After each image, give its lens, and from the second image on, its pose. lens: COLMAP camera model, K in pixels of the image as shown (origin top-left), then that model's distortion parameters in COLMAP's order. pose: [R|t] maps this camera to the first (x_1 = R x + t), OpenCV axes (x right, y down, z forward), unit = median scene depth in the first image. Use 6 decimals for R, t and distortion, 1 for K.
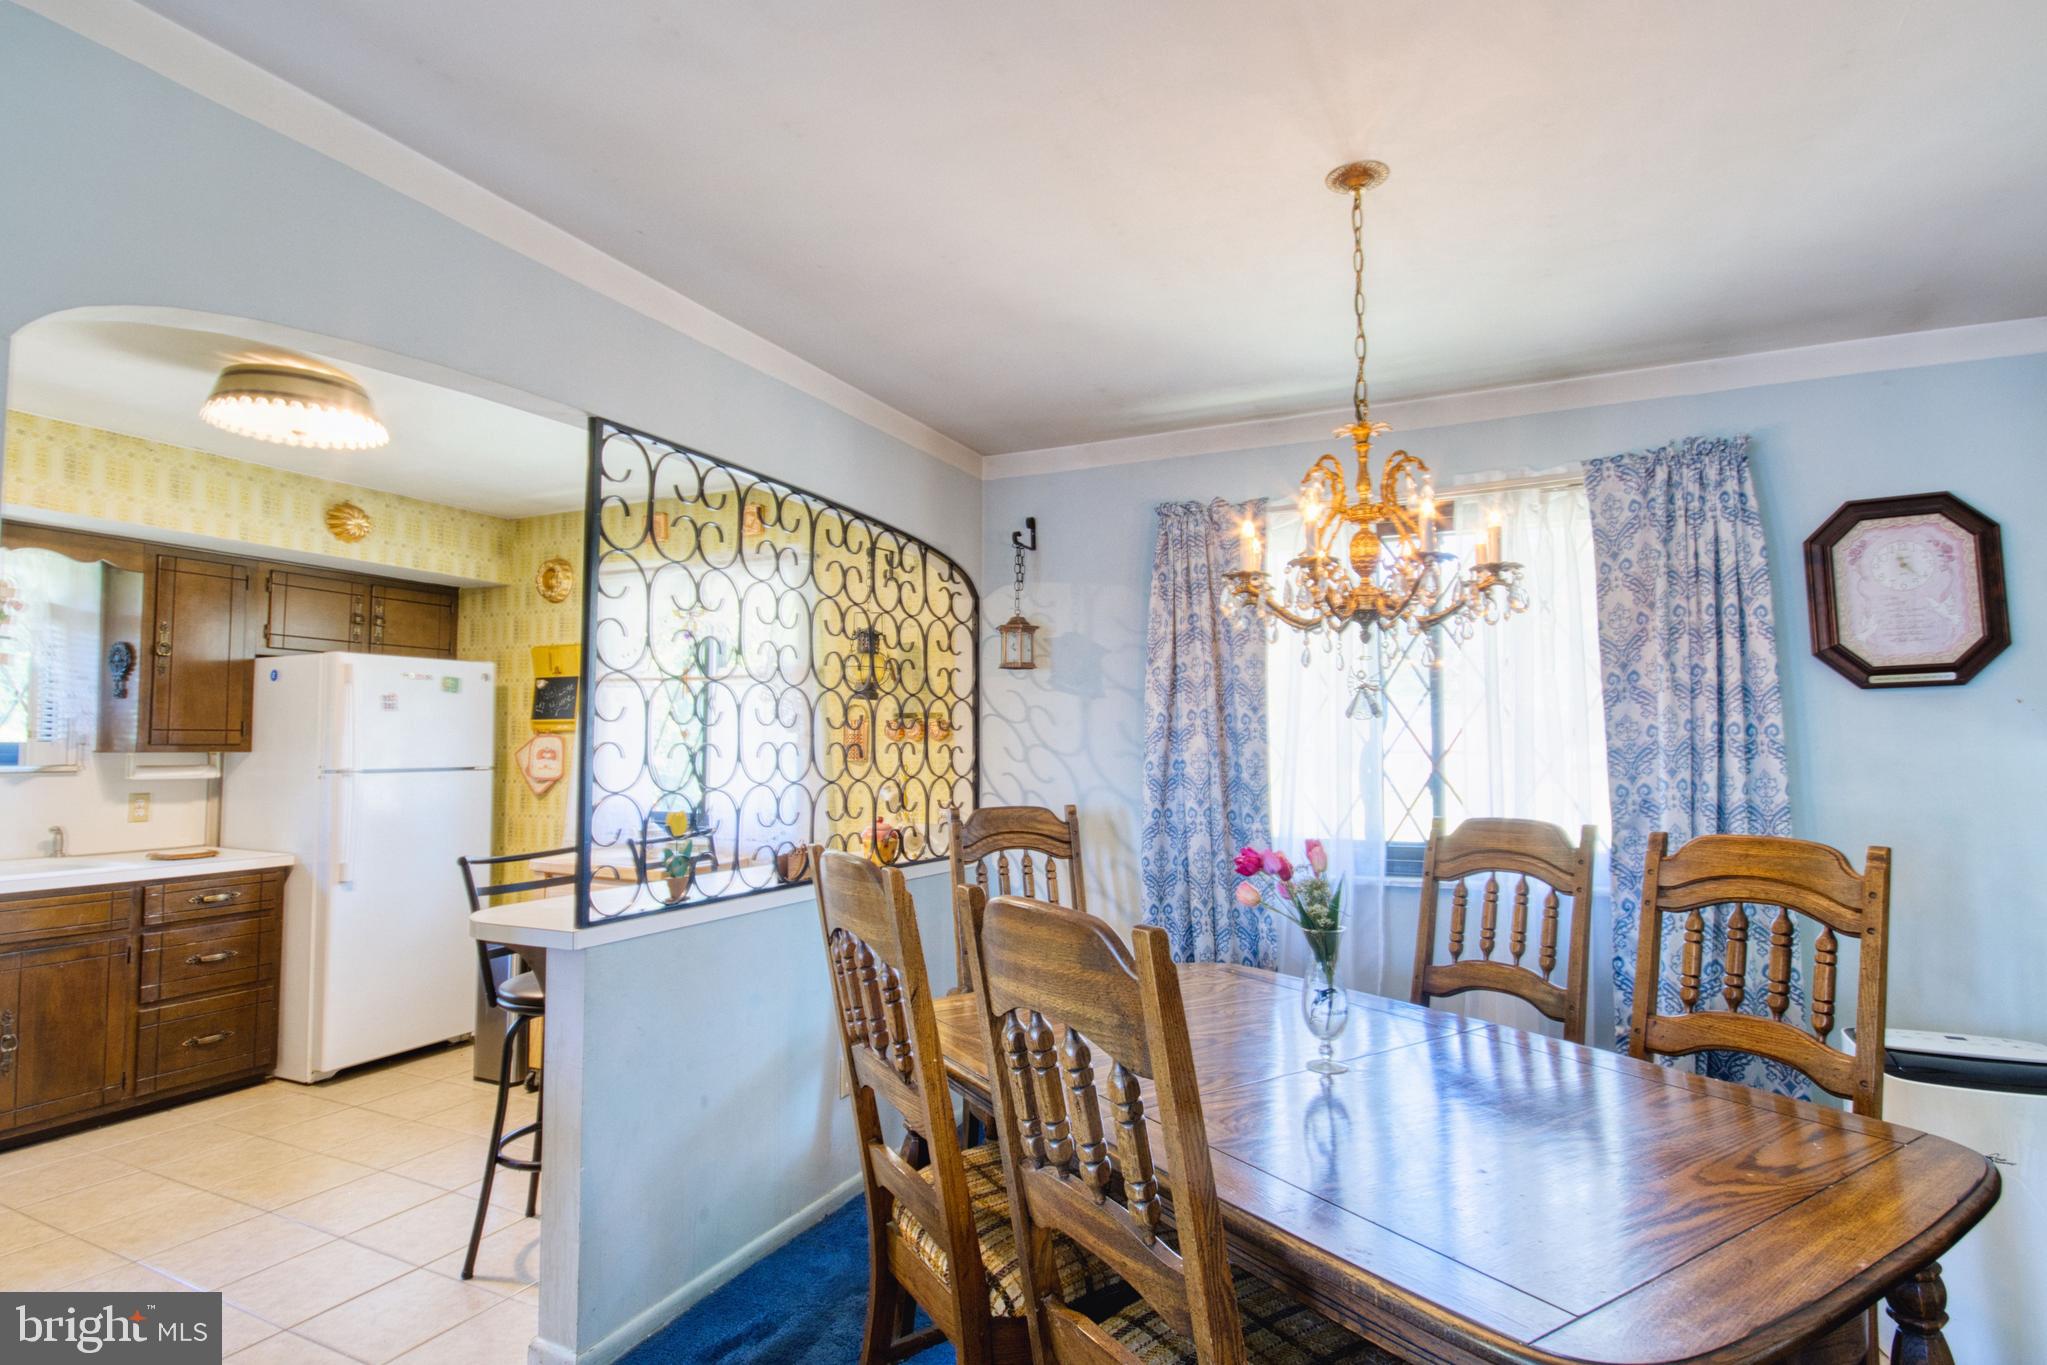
lens RADIAL K [[1049.2, 0, 1023.9], [0, 1049.2, 688.6], [0, 0, 1]] dist [-0.000664, -0.002173]
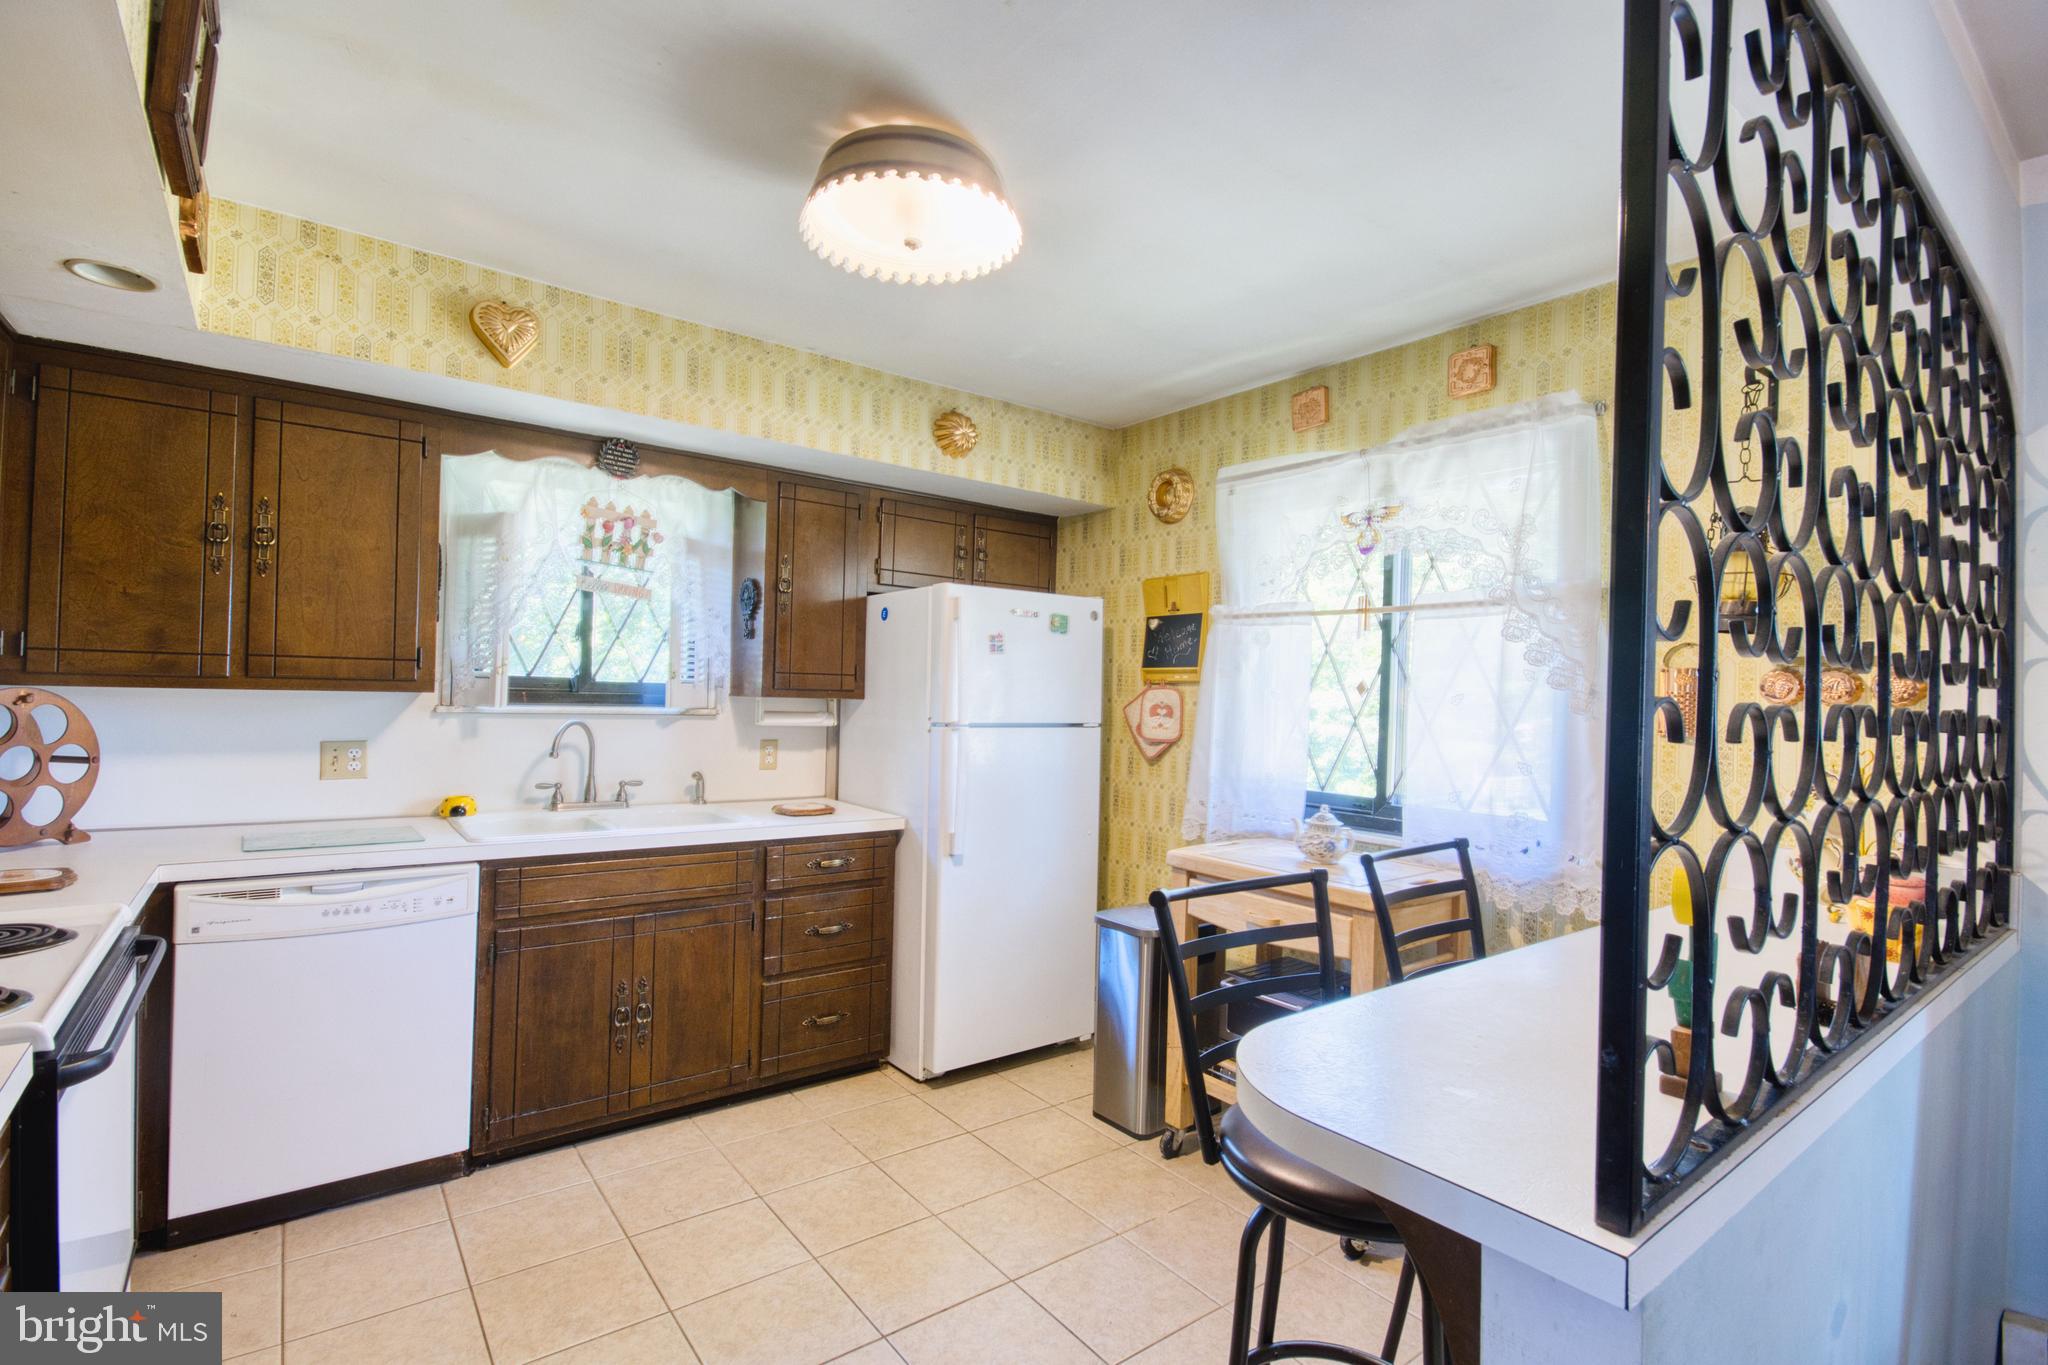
lens RADIAL K [[946.2, 0, 1025.5], [0, 946.2, 689.7], [0, 0, 1]] dist [0.002263, -0.004341]
pose [[0.891019, 0.021315, -0.453464, -0.281570], [-0.001814, 0.999056, 0.043396, 0.019537], [0.453961, -0.037844, 0.890217, 0.390149]]
